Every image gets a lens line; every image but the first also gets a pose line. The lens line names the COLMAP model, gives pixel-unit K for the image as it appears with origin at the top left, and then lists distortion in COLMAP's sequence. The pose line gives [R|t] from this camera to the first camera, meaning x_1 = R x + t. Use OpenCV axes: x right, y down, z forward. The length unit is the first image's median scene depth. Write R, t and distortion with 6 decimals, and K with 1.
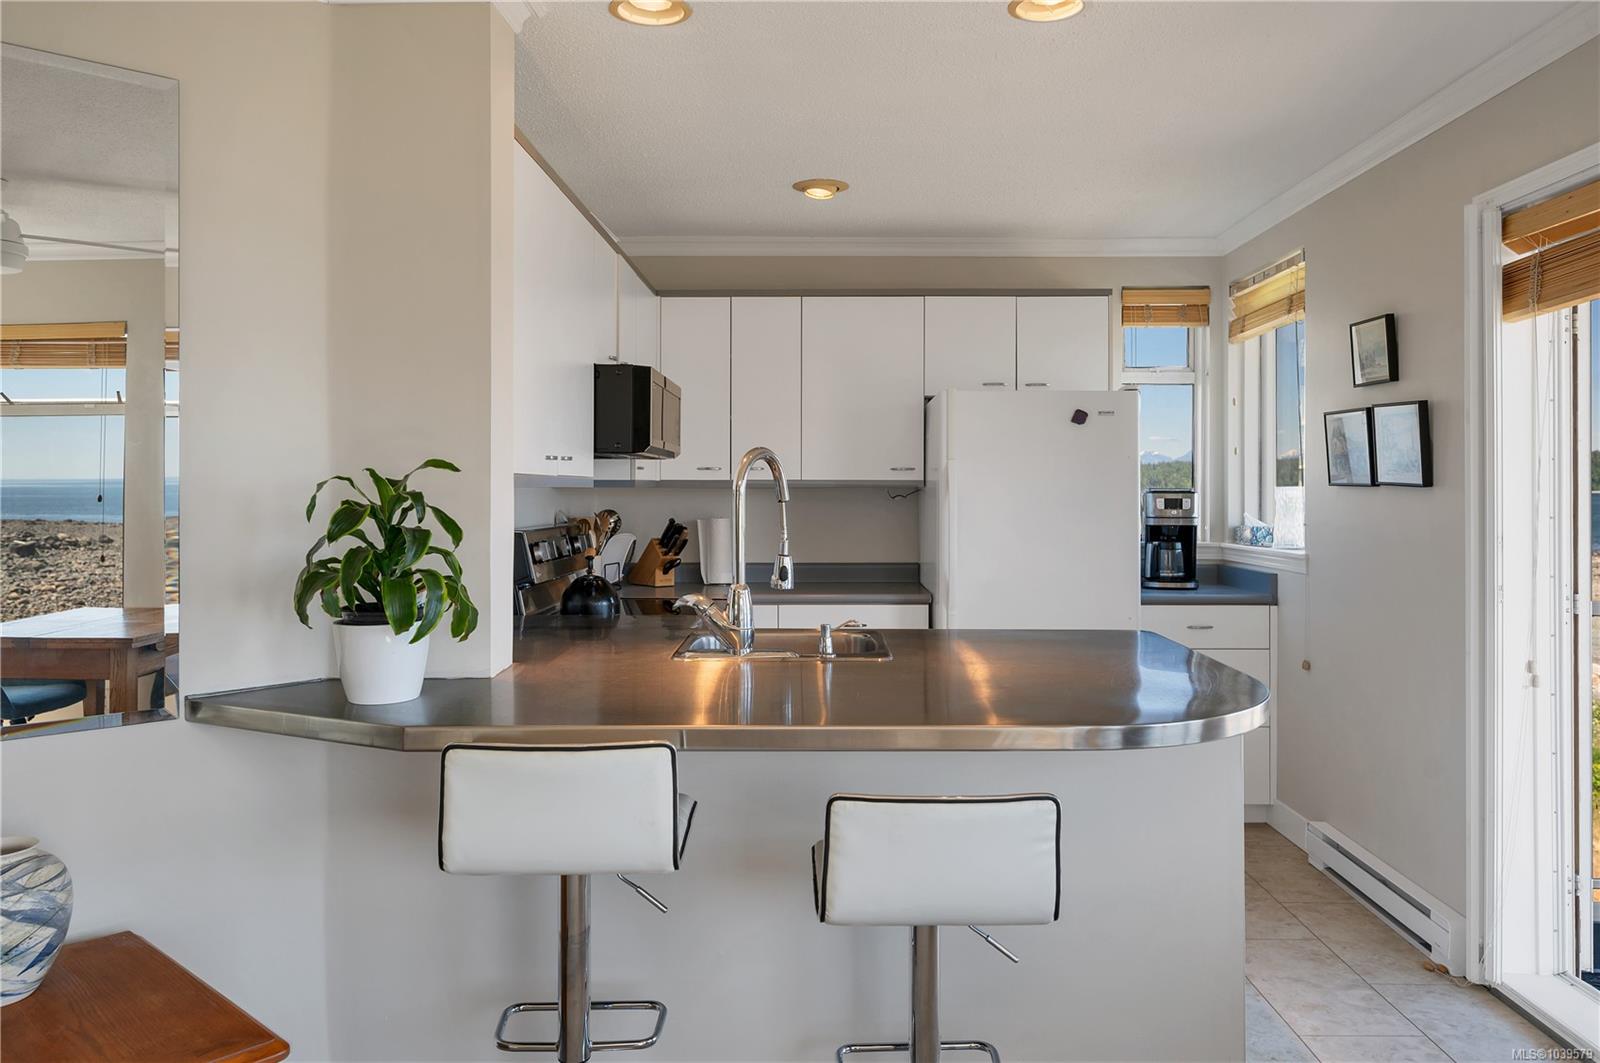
lens RADIAL K [[1184.2, 0, 800.3], [0, 1184.2, 489.3], [0, 0, 1]] dist [-0.008273, 0.000381]
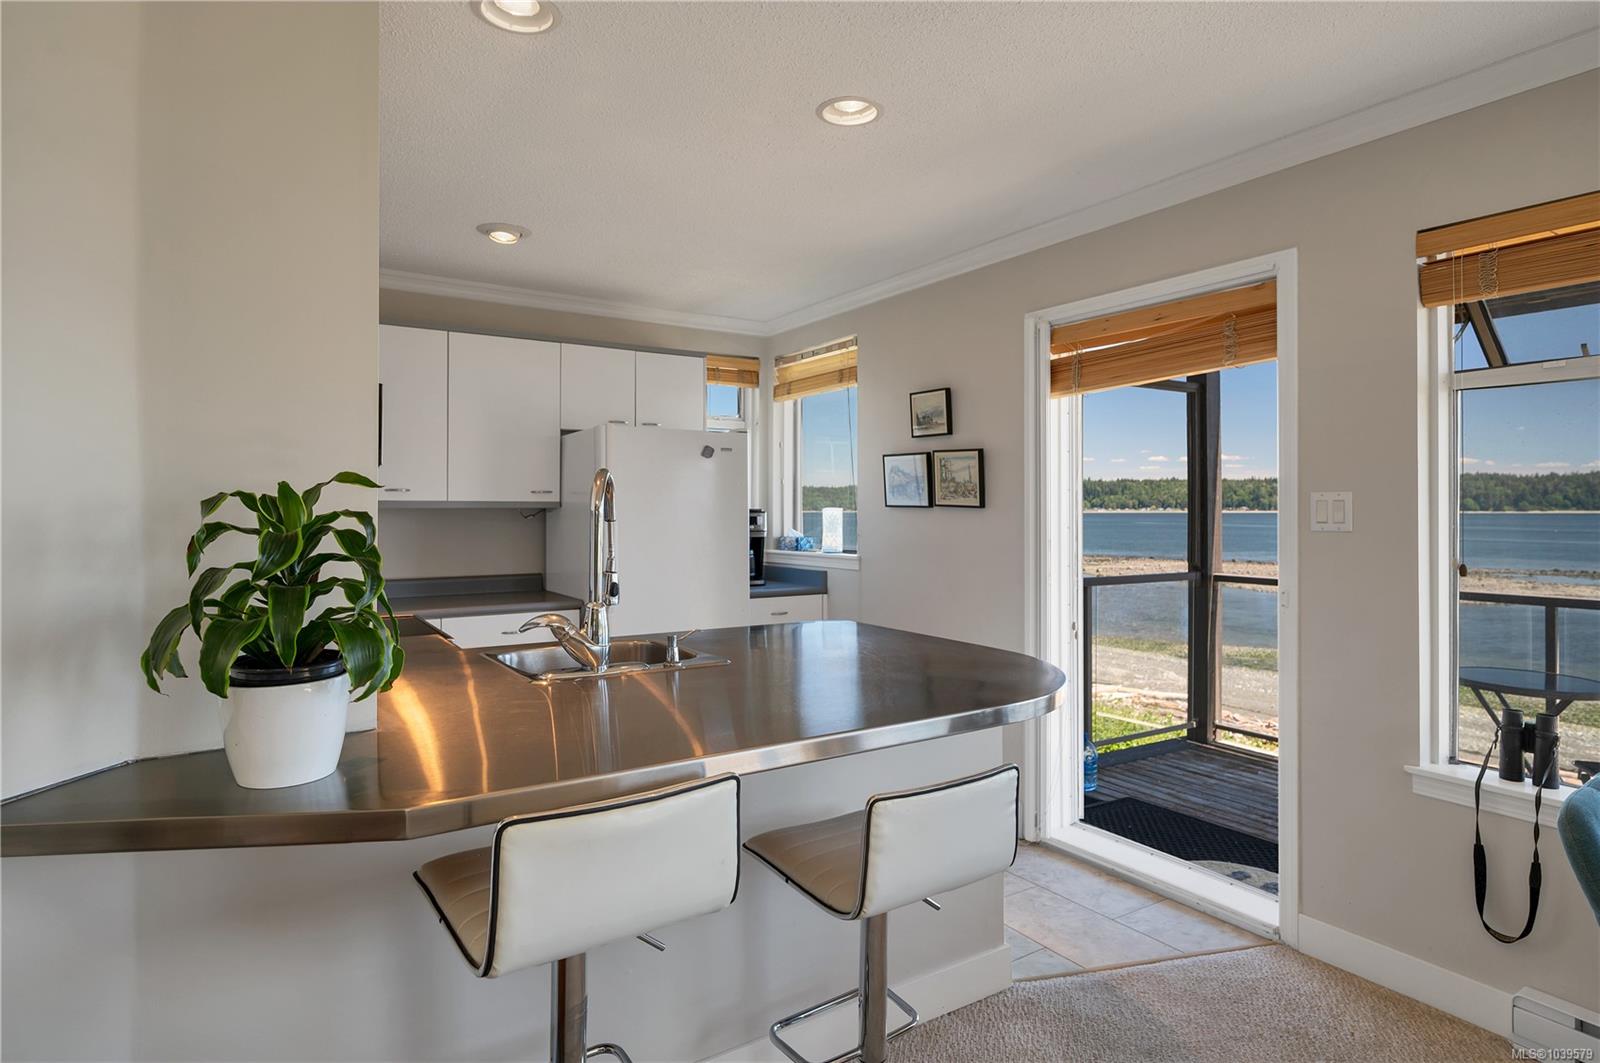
lens RADIAL K [[888.9, 0, 815.7], [0, 888.9, 509.5], [0, 0, 1]] dist [-0.001153, -0.000729]
pose [[0.826609, 0.000521, 0.562776, -0.189966], [-0.000261, 1.000000, -0.000542, 0.000463], [-0.562776, 0.000301, 0.826609, 0.151307]]
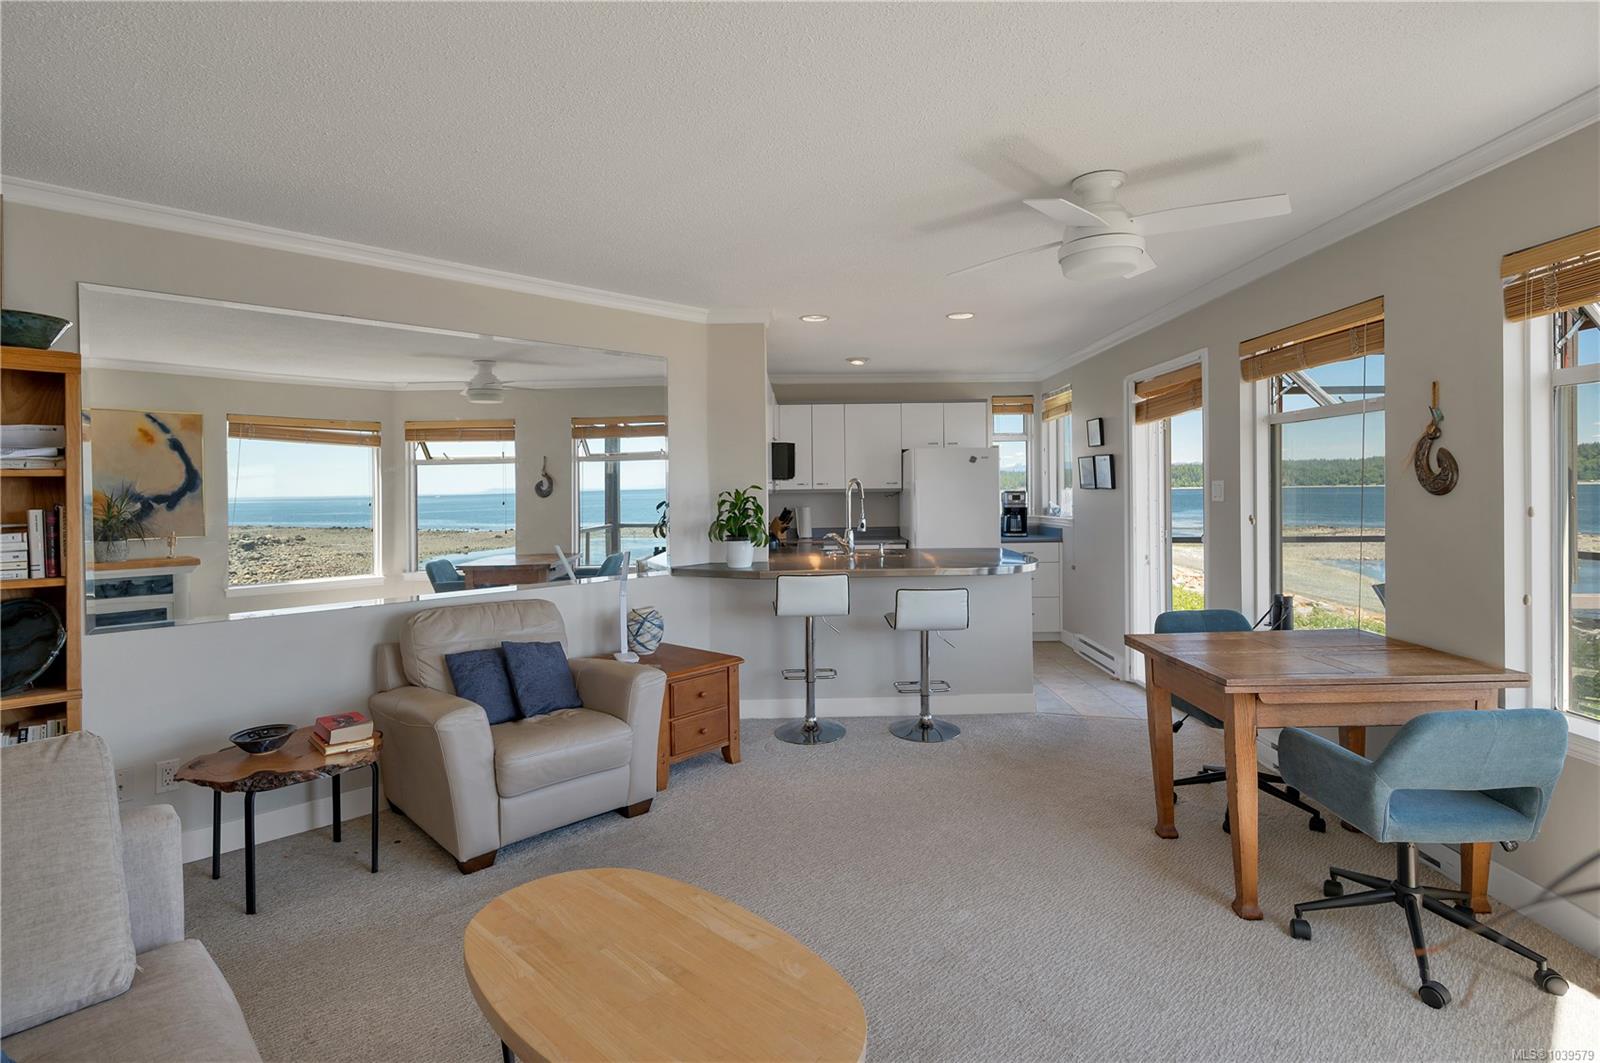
lens RADIAL K [[783.5, 0, 795.7], [0, 783.5, 502.3], [0, 0, 1]] dist [-0.023742, 0.000145]
pose [[0.999879, -0.013088, 0.008367, -0.109452], [0.012977, 0.999830, 0.013098, -0.003429], [-0.008537, -0.012988, 0.999879, -0.462503]]
